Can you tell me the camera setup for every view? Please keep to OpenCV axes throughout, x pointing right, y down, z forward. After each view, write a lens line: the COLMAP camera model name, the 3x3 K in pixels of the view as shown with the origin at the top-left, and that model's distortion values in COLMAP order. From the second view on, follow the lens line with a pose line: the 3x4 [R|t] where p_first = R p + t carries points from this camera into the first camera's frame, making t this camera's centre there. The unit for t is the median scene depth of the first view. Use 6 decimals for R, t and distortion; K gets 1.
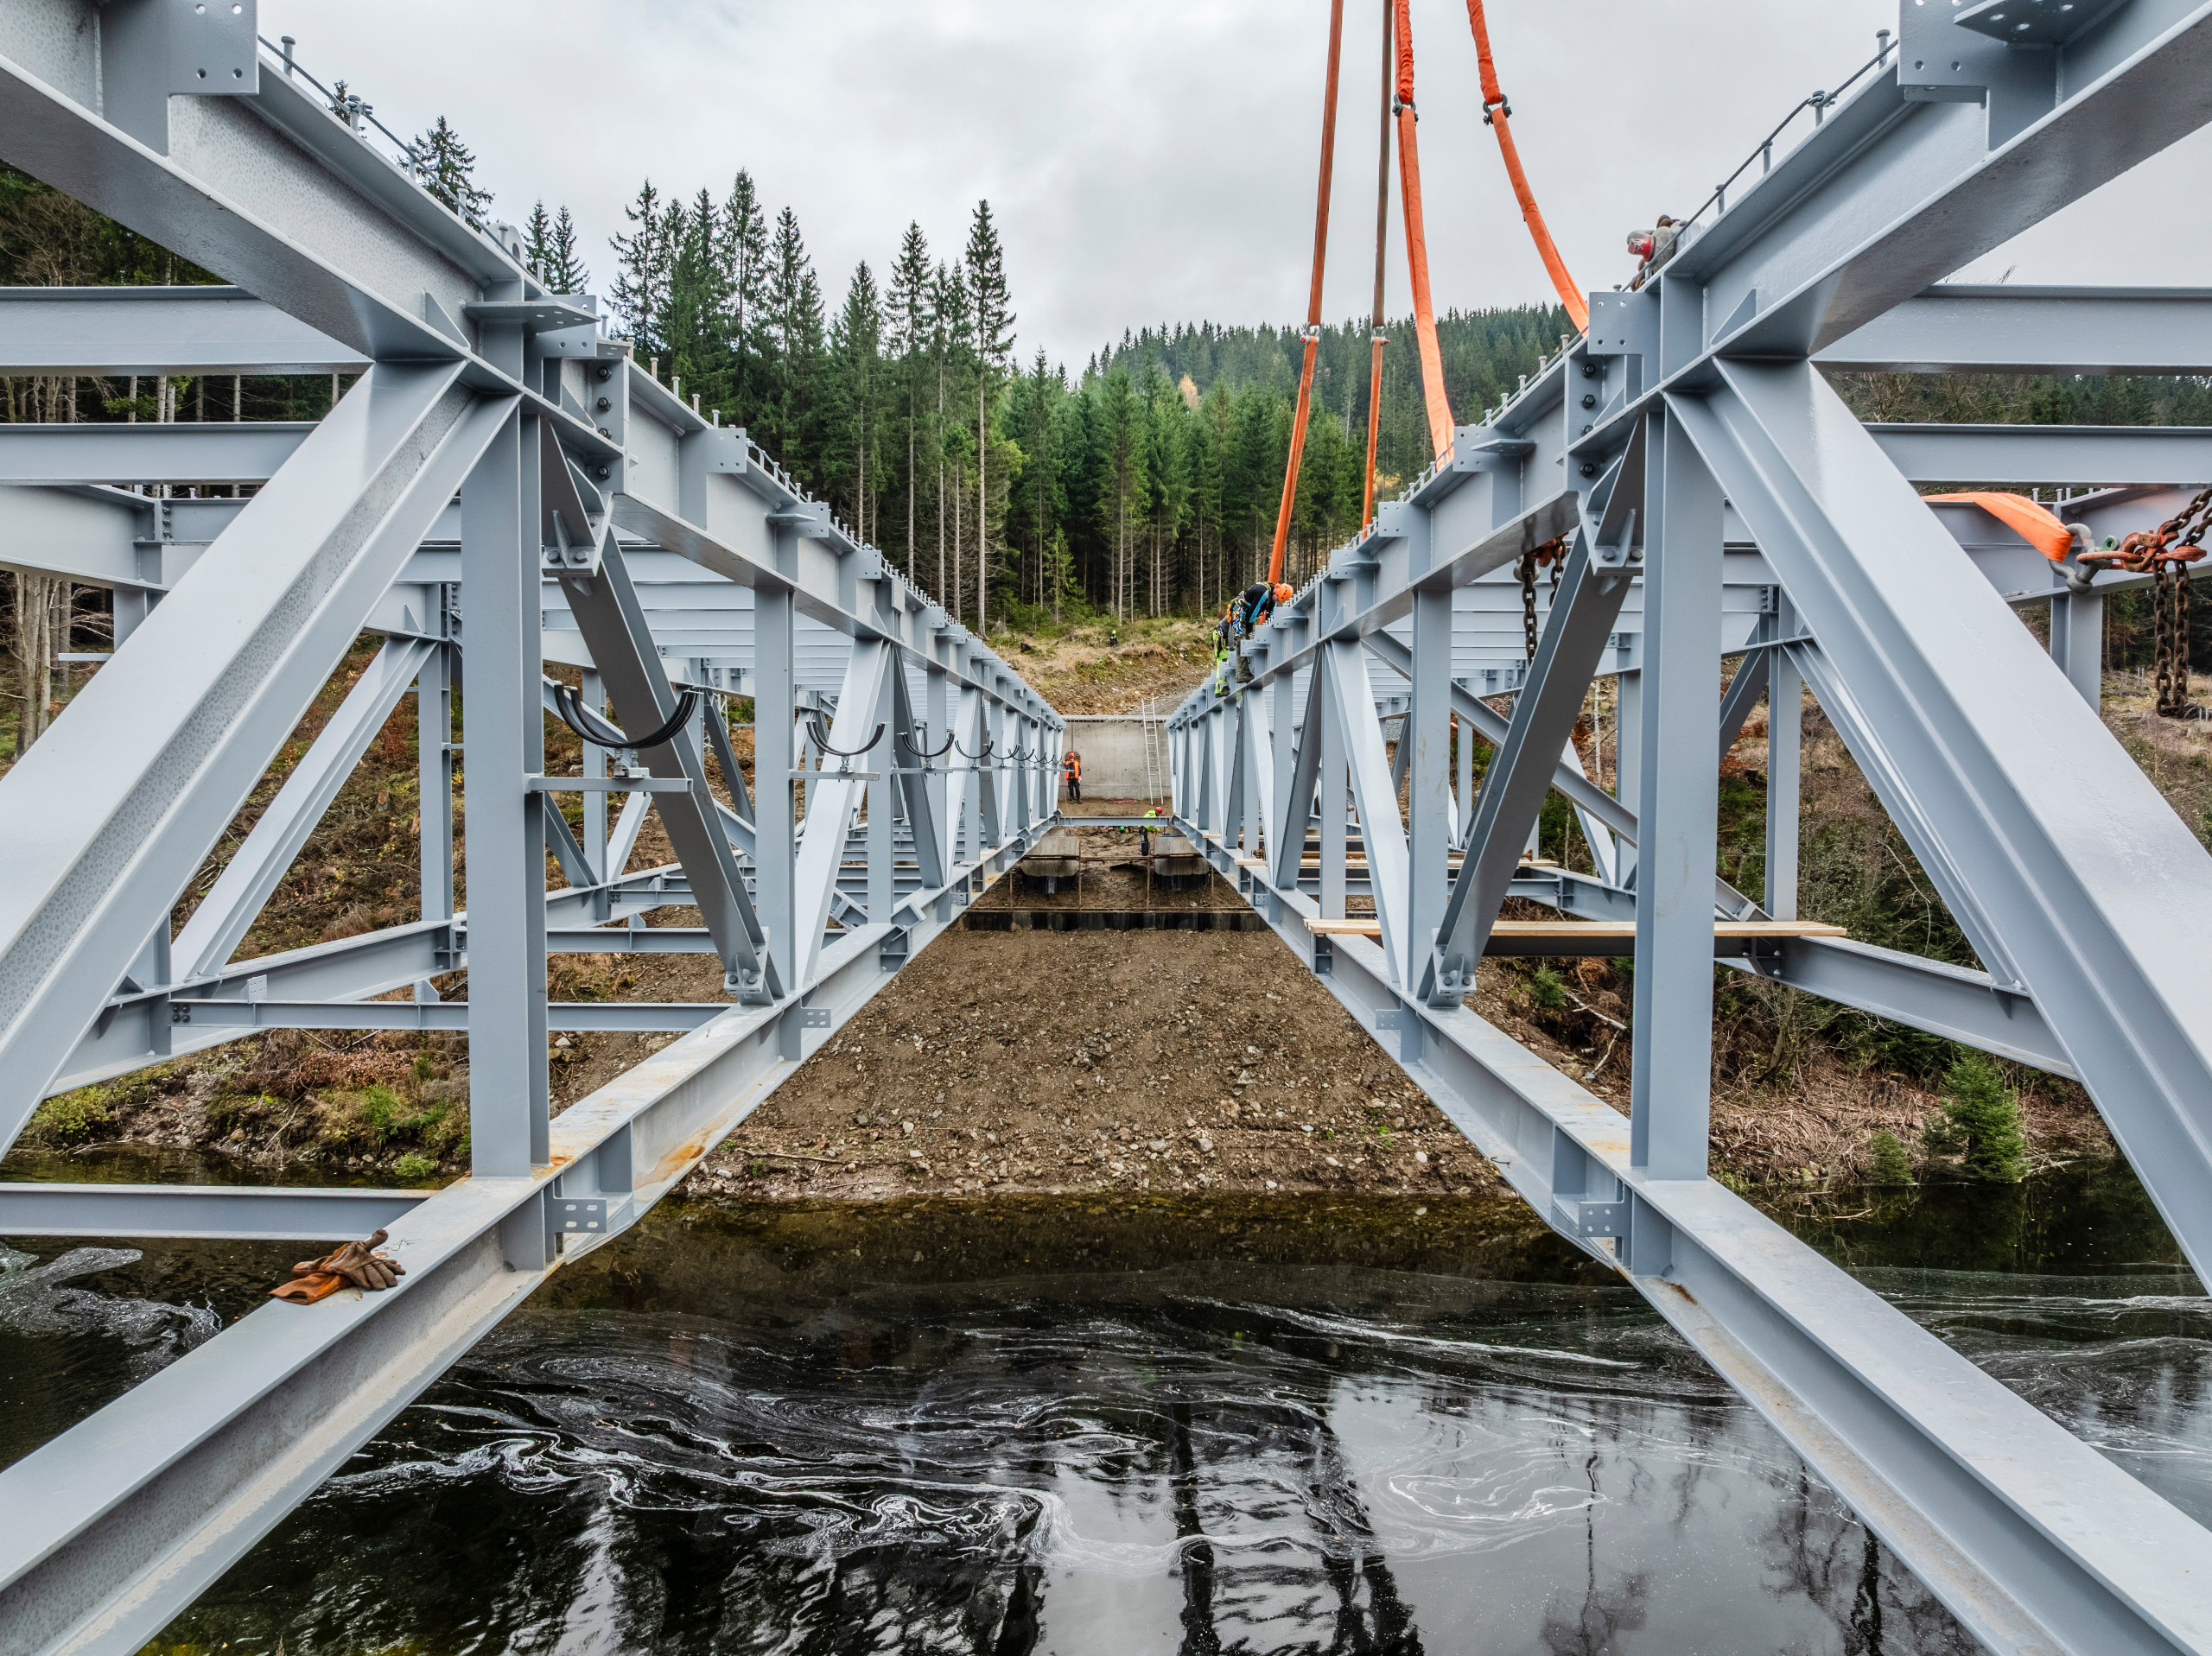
lens RADIAL K [[1582.2, 0, 1104.6], [0, 1582.2, 827.7], [0, 0, 1]] dist [-0.047654, 0.021629]
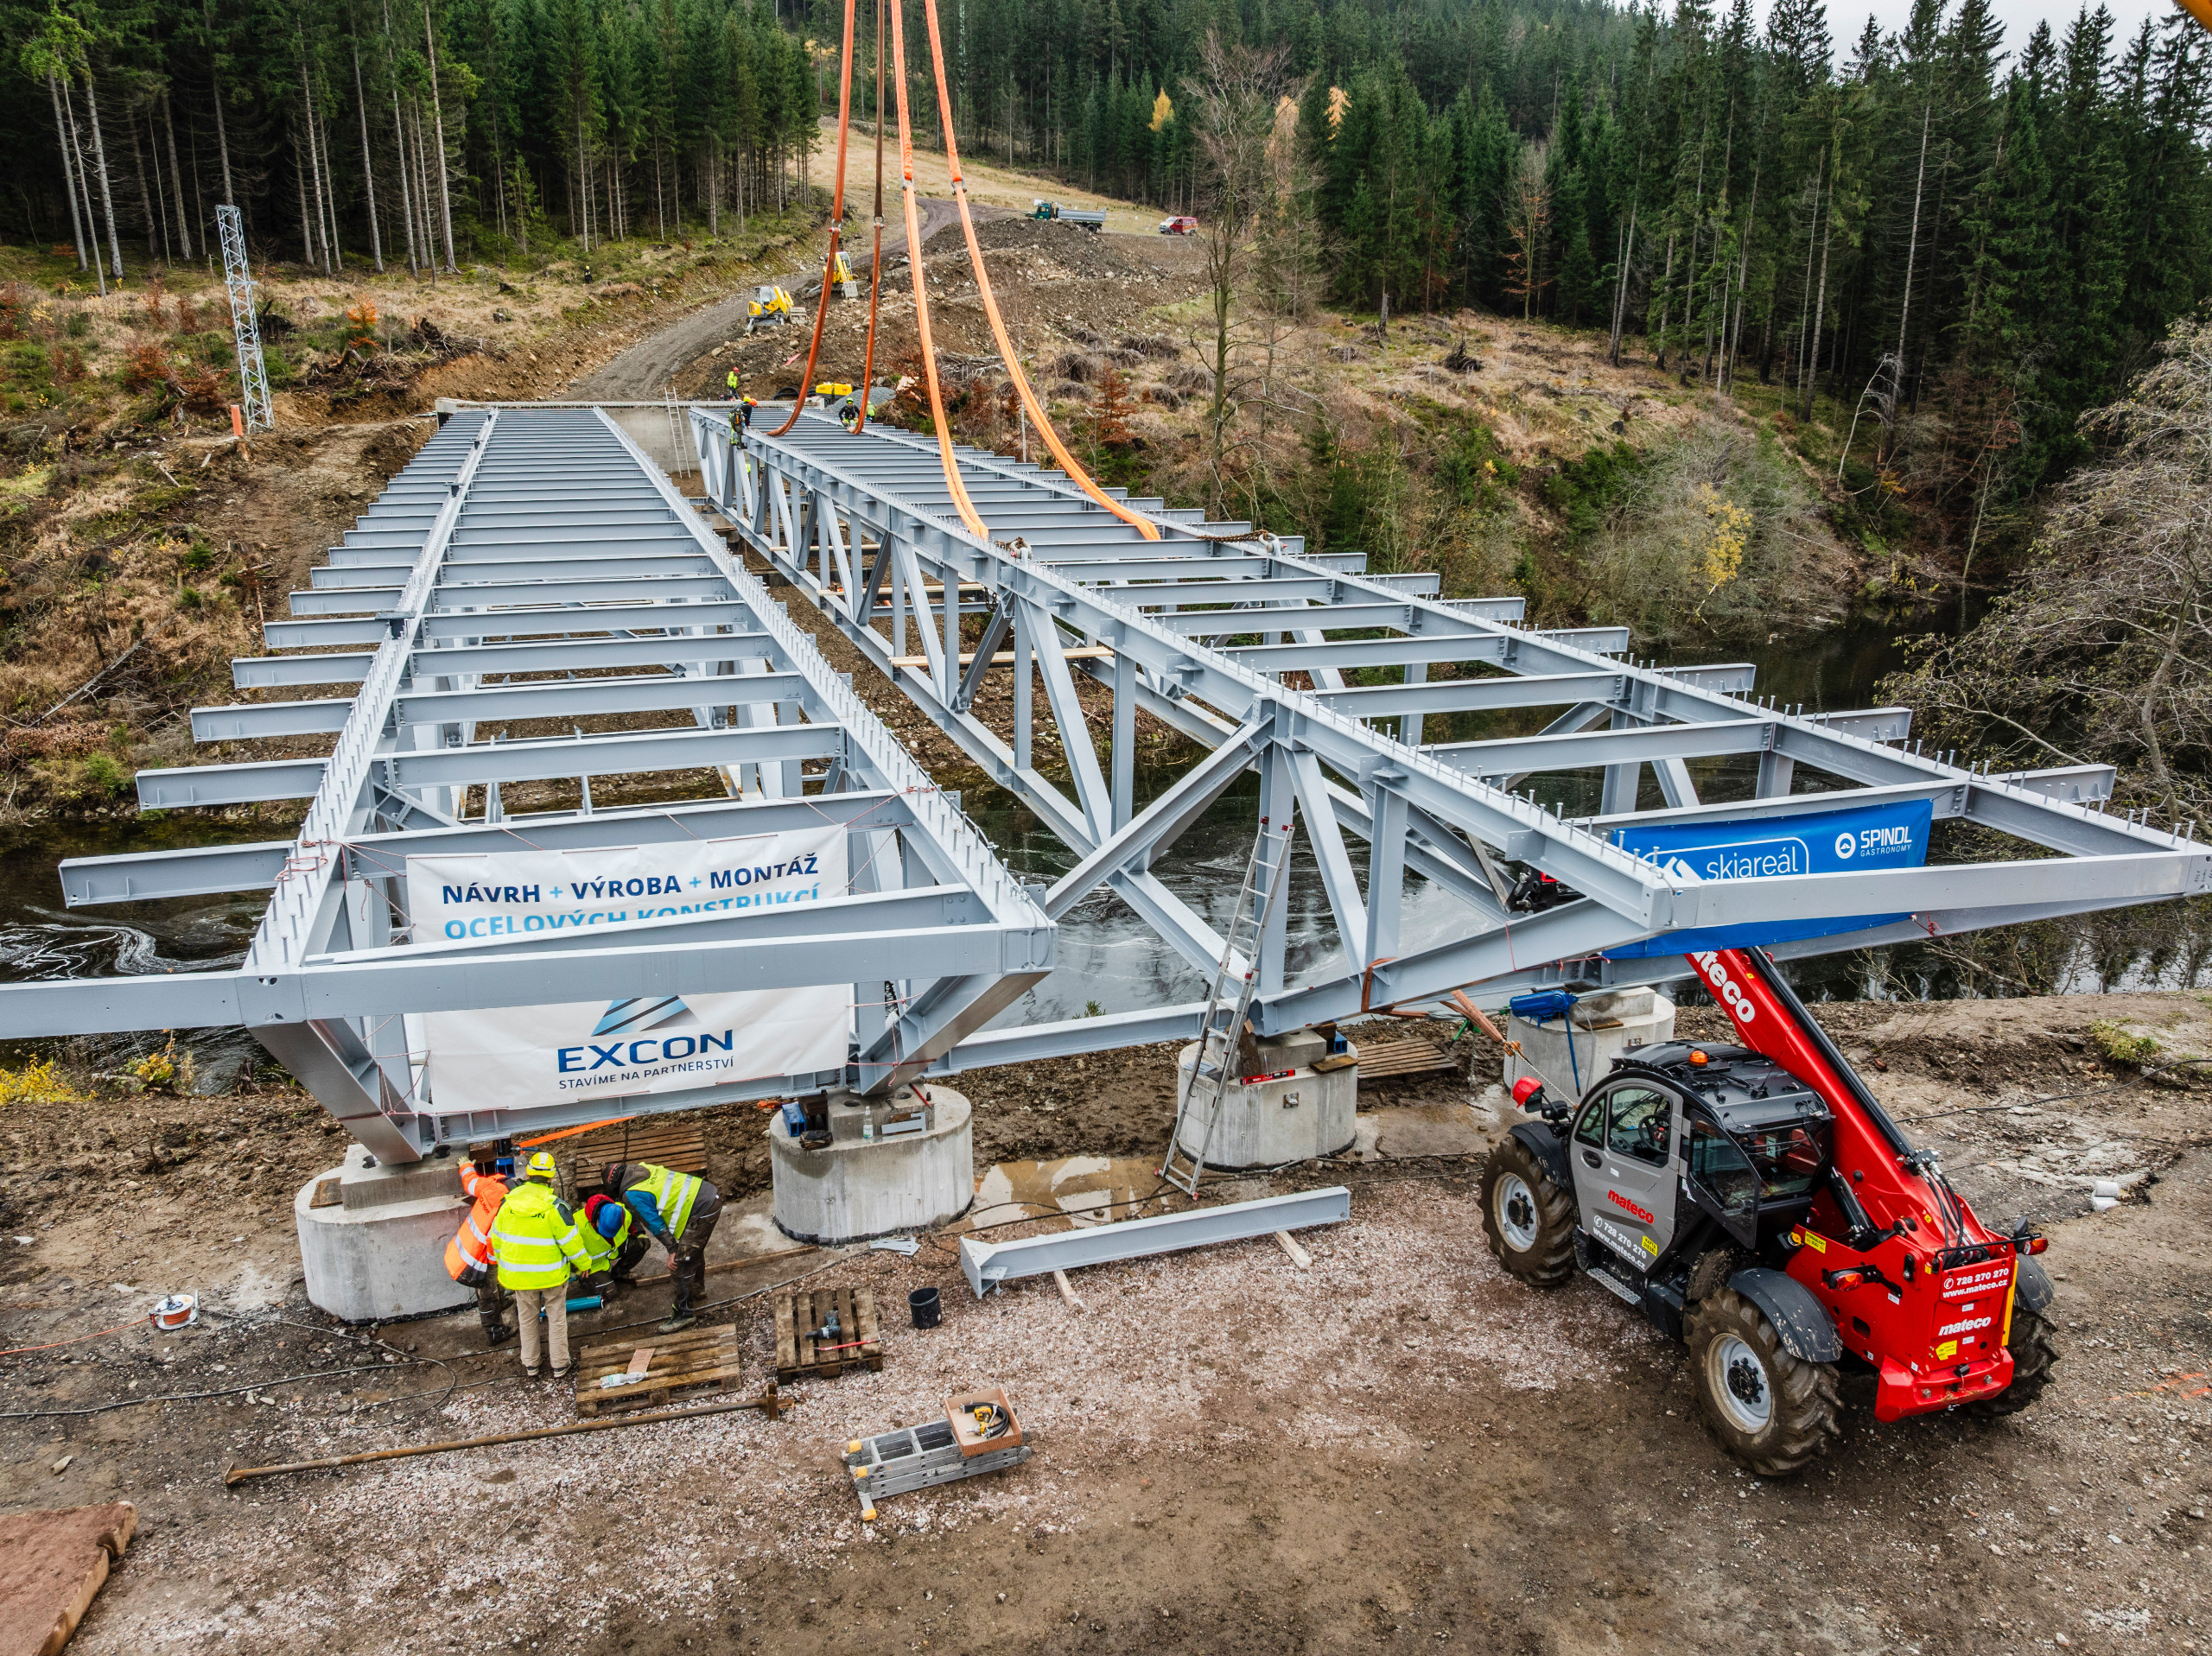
lens RADIAL K [[1582.2, 0, 1104.4], [0, 1582.2, 826.3], [0, 0, 1]] dist [-0.047654, 0.021629]
pose [[0.941122, -0.091883, 0.325340, -0.044612], [0.002840, 0.964472, 0.264171, -0.040288], [-0.338054, -0.247693, 0.907947, -0.159250]]
